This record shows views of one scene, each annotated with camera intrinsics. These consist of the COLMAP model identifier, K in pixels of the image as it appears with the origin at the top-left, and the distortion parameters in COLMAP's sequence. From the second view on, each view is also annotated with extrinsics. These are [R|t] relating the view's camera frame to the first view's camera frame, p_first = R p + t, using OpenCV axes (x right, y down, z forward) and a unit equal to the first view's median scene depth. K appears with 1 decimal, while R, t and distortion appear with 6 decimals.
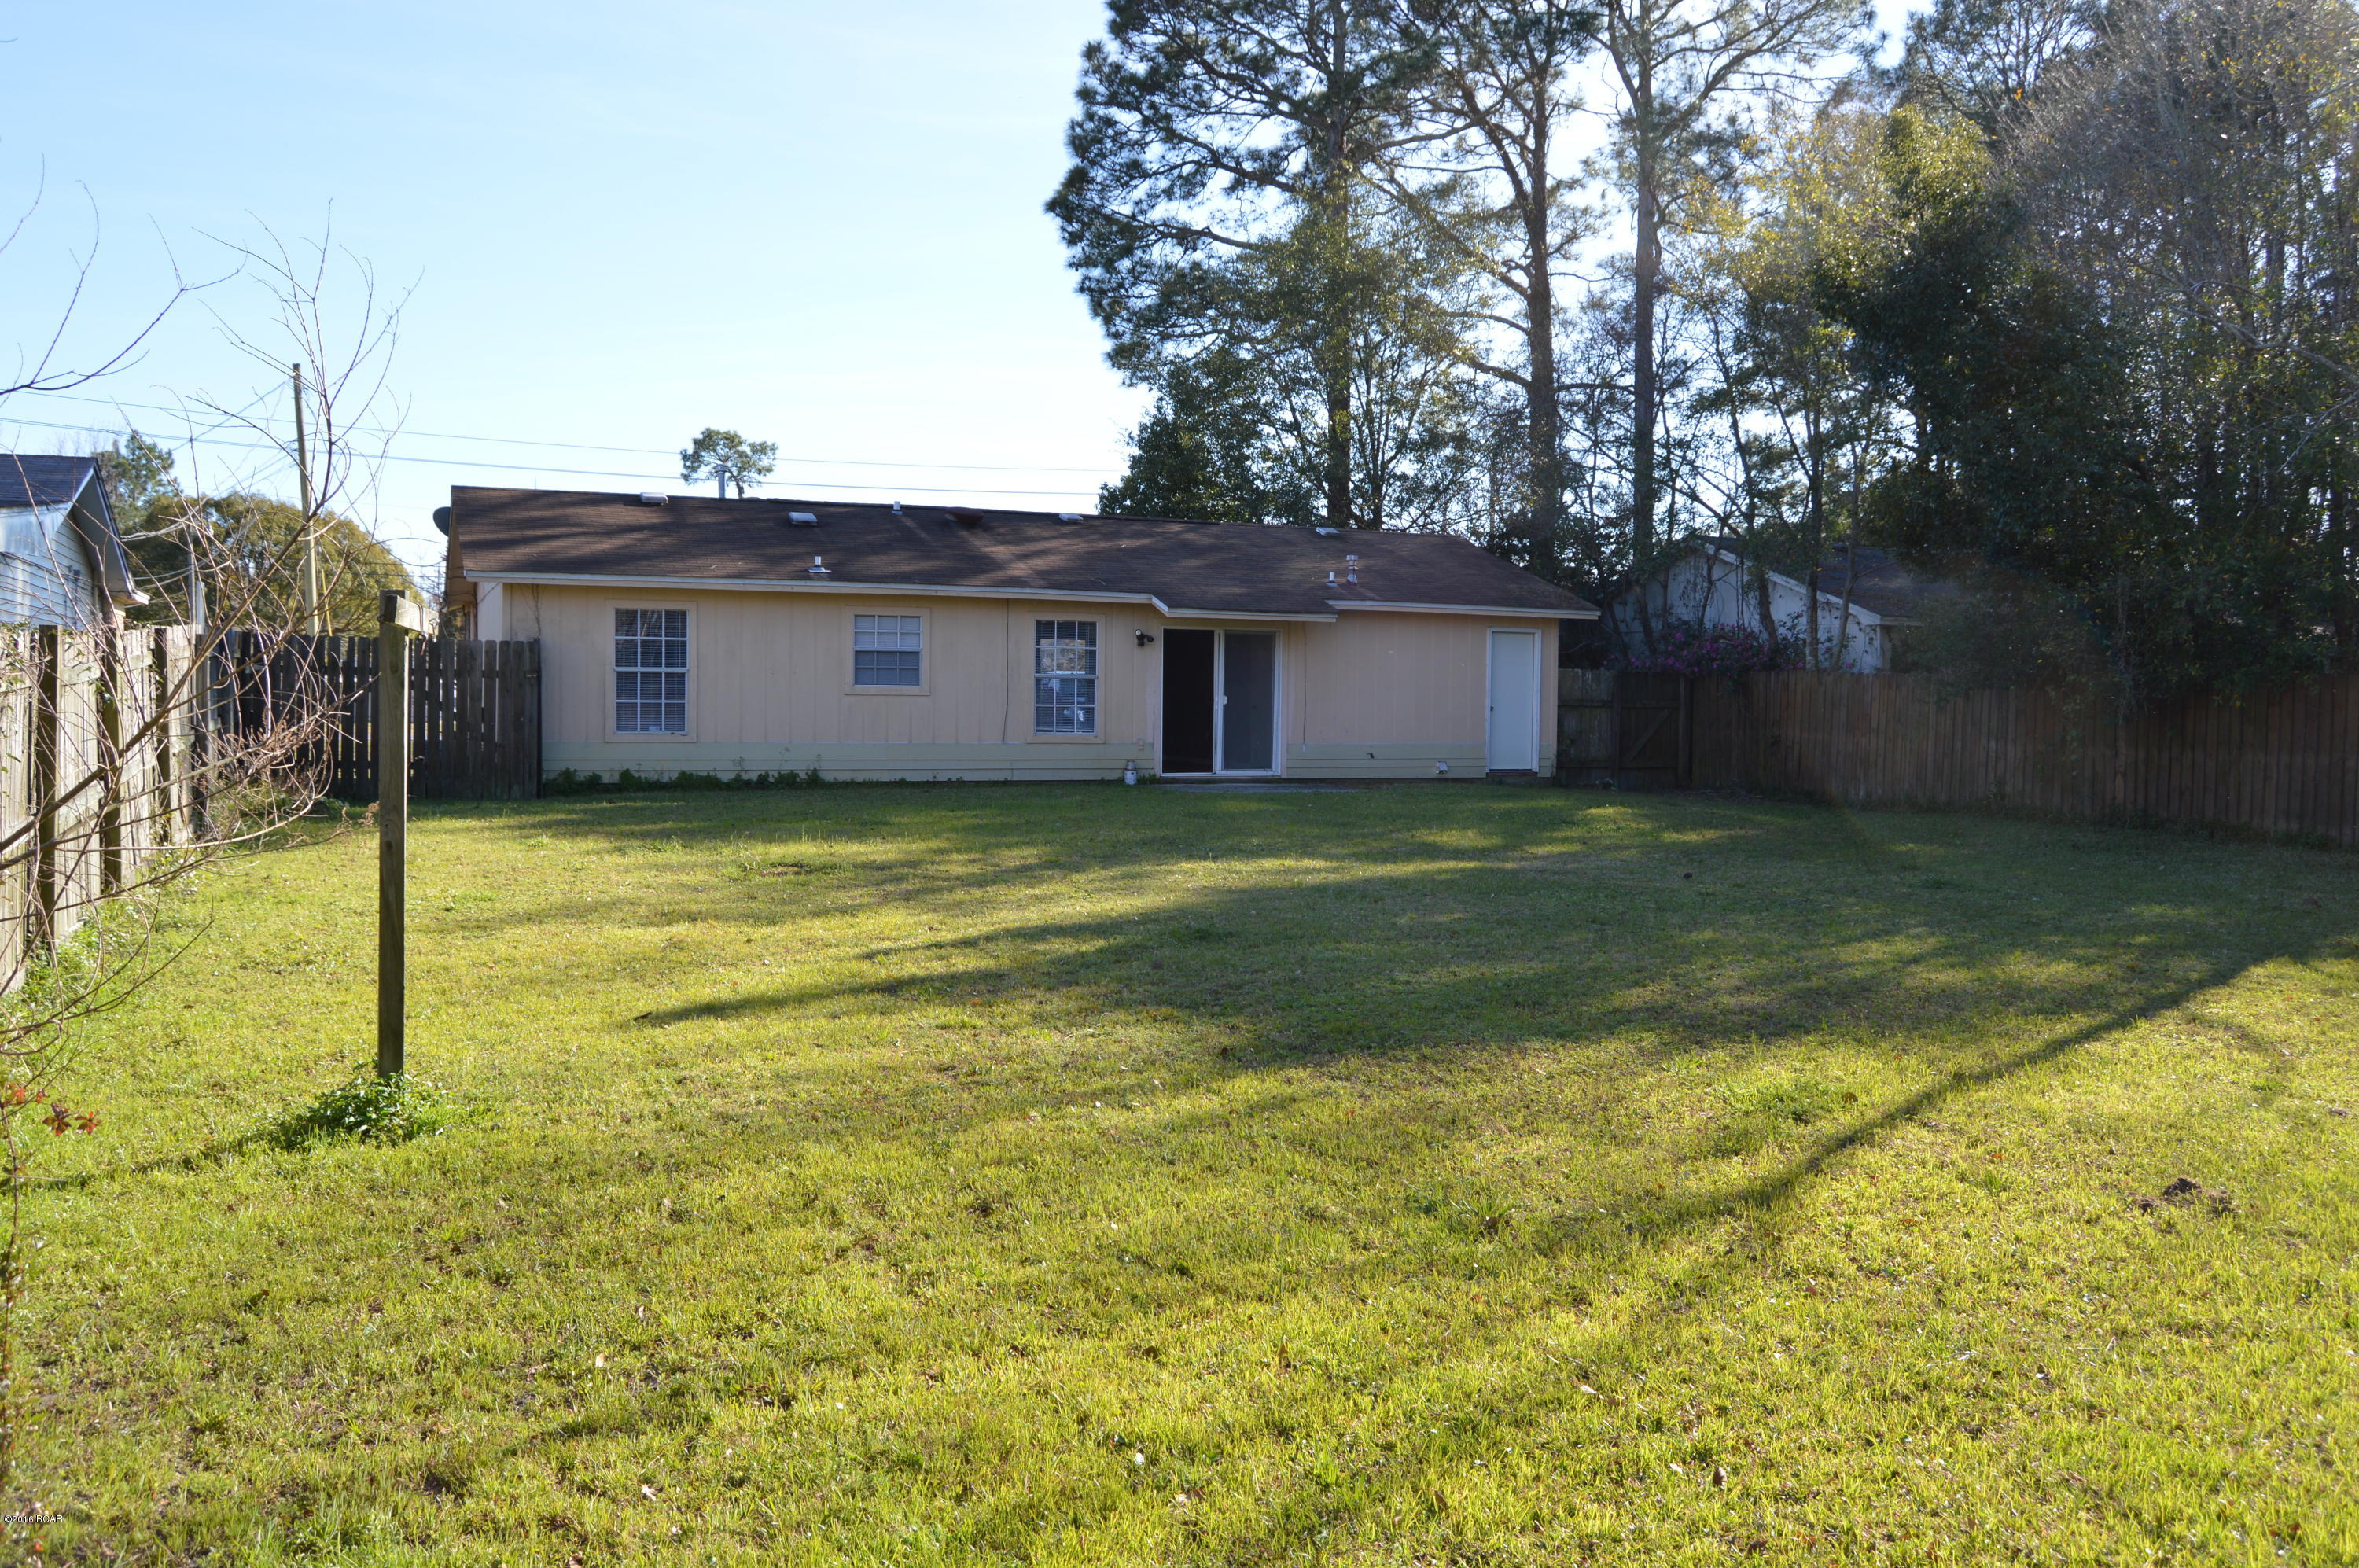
lens RADIAL K [[1860.2, 0, 1179.5], [0, 1860.2, 784.0], [0, 0, 1]] dist [-0.087590, 0.009852]
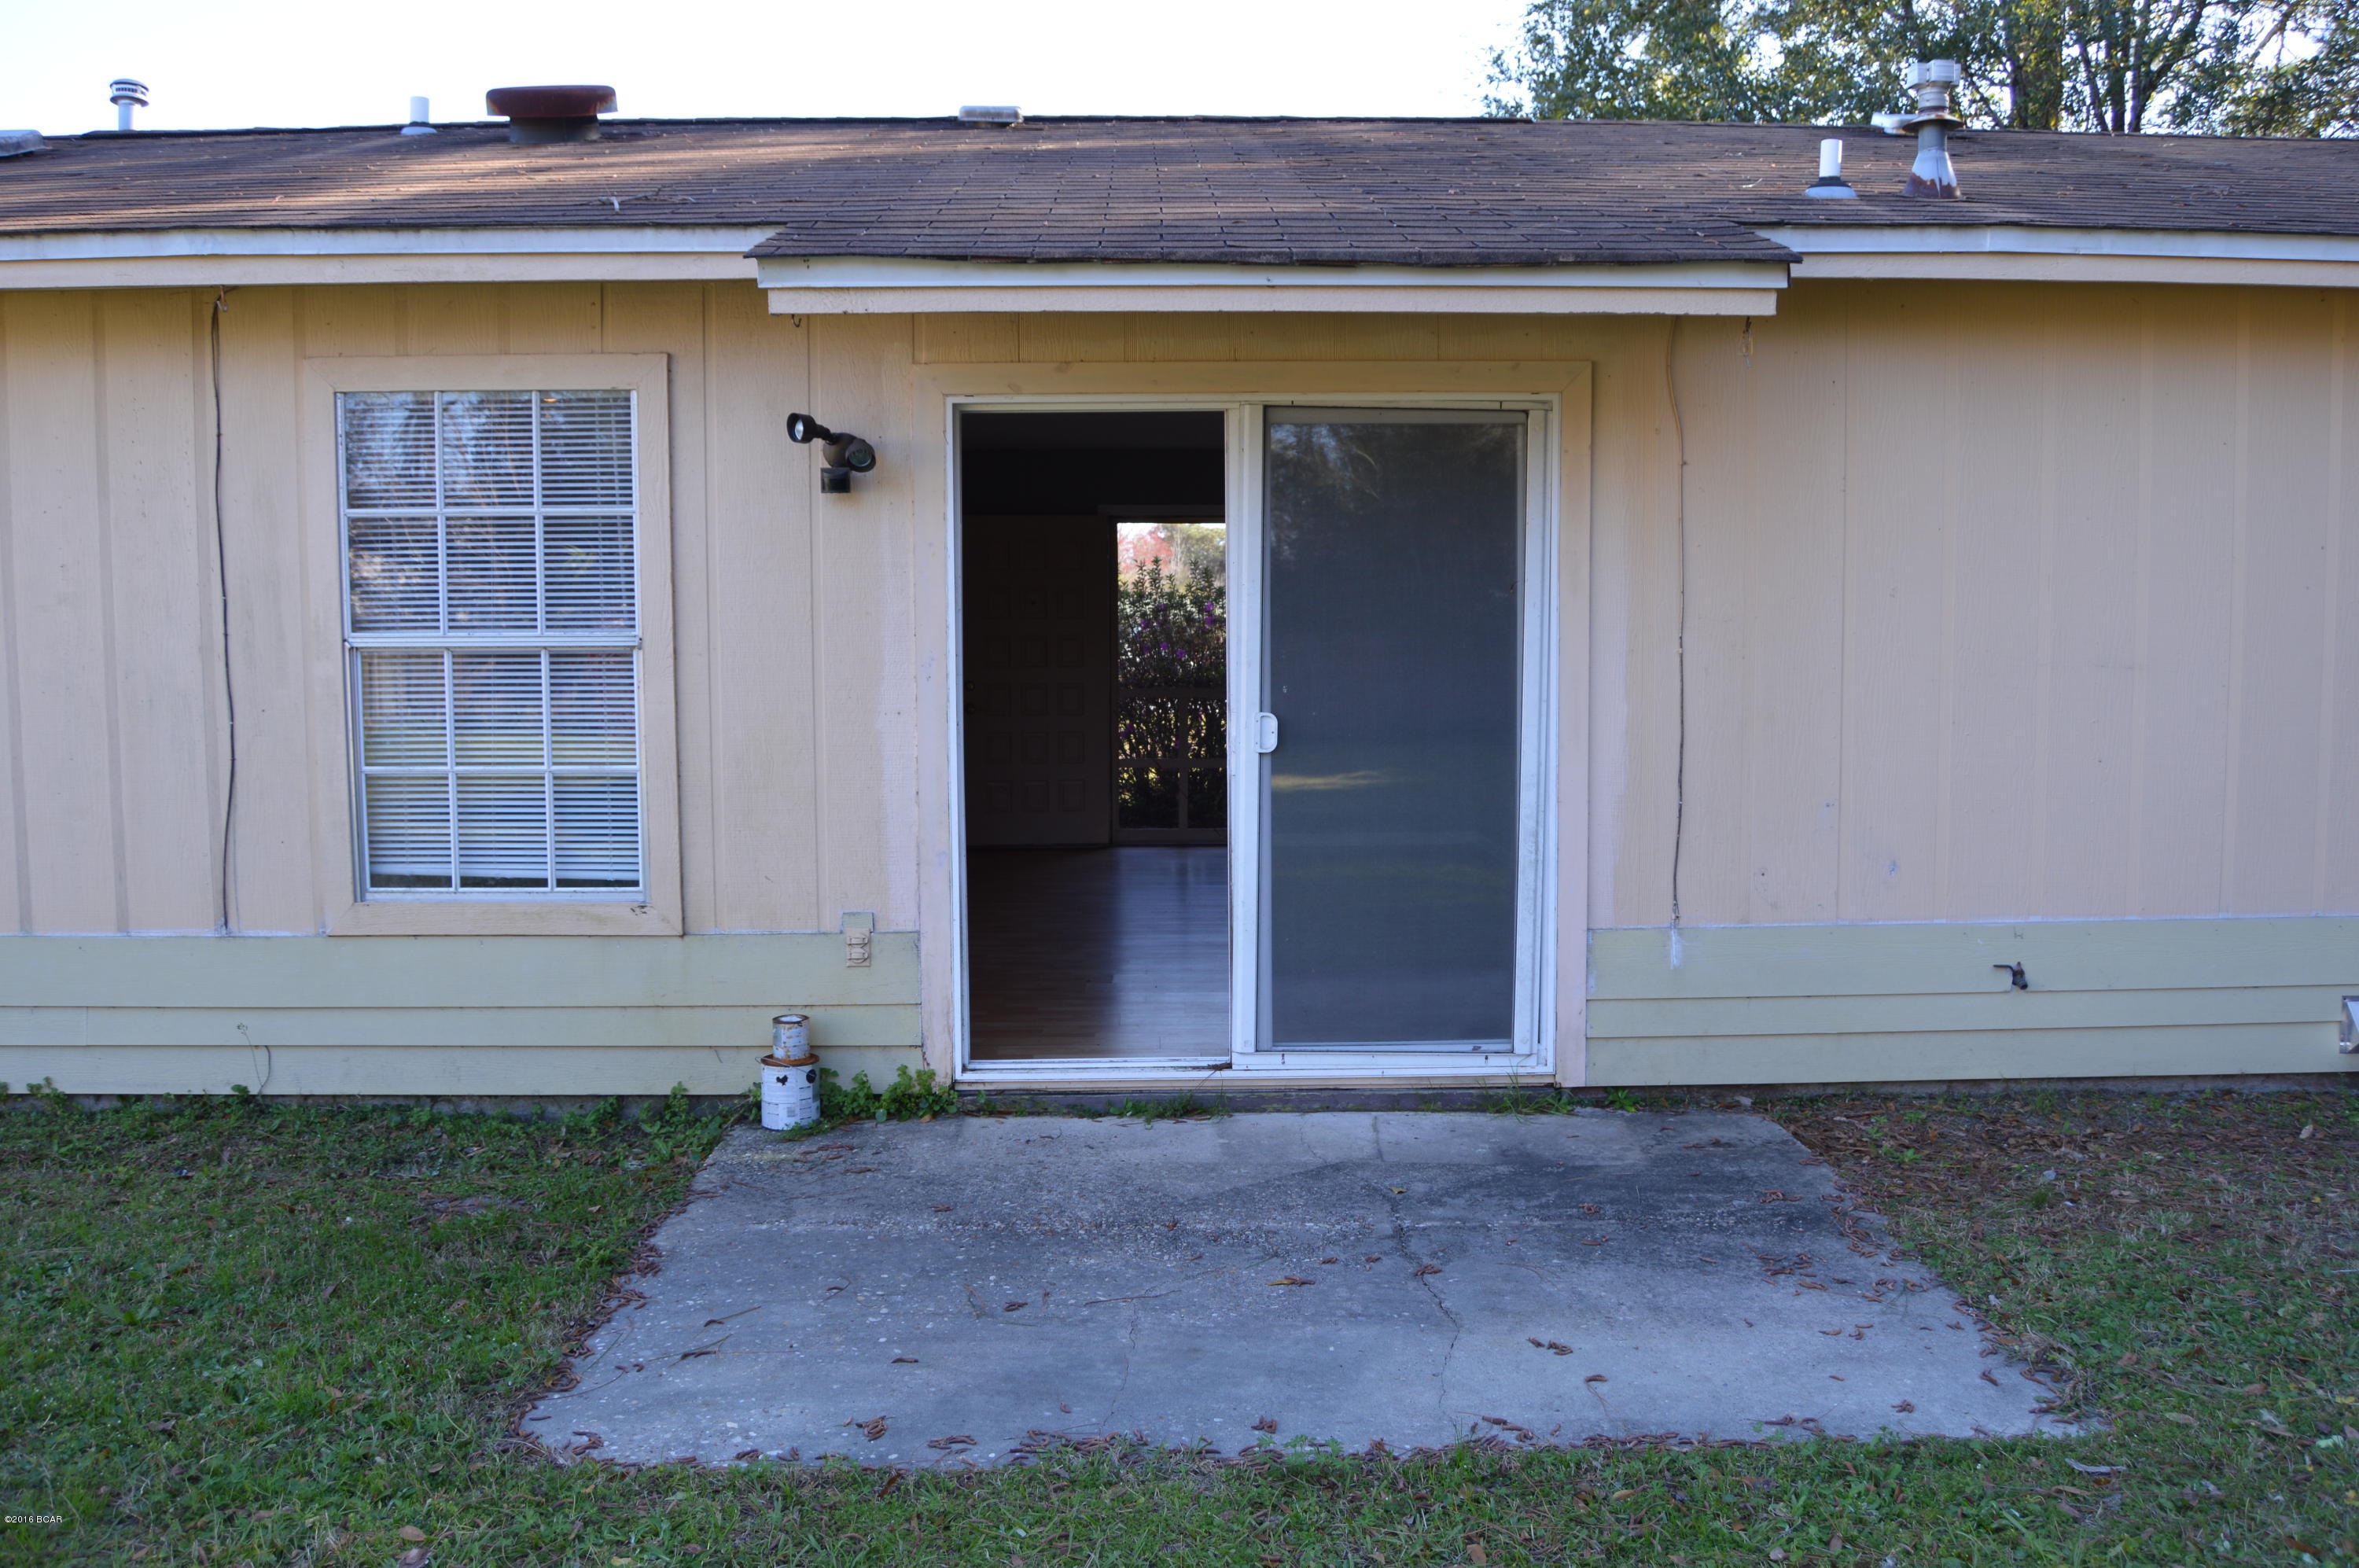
lens RADIAL K [[1860.2, 0, 1179.5], [0, 1860.2, 784.0], [0, 0, 1]] dist [-0.087590, 0.009852]
pose [[0.922749, 0.002102, -0.385396, 0.099971], [0.005219, 0.999825, 0.017949, -0.043375], [0.385366, -0.018574, 0.922577, 0.808941]]
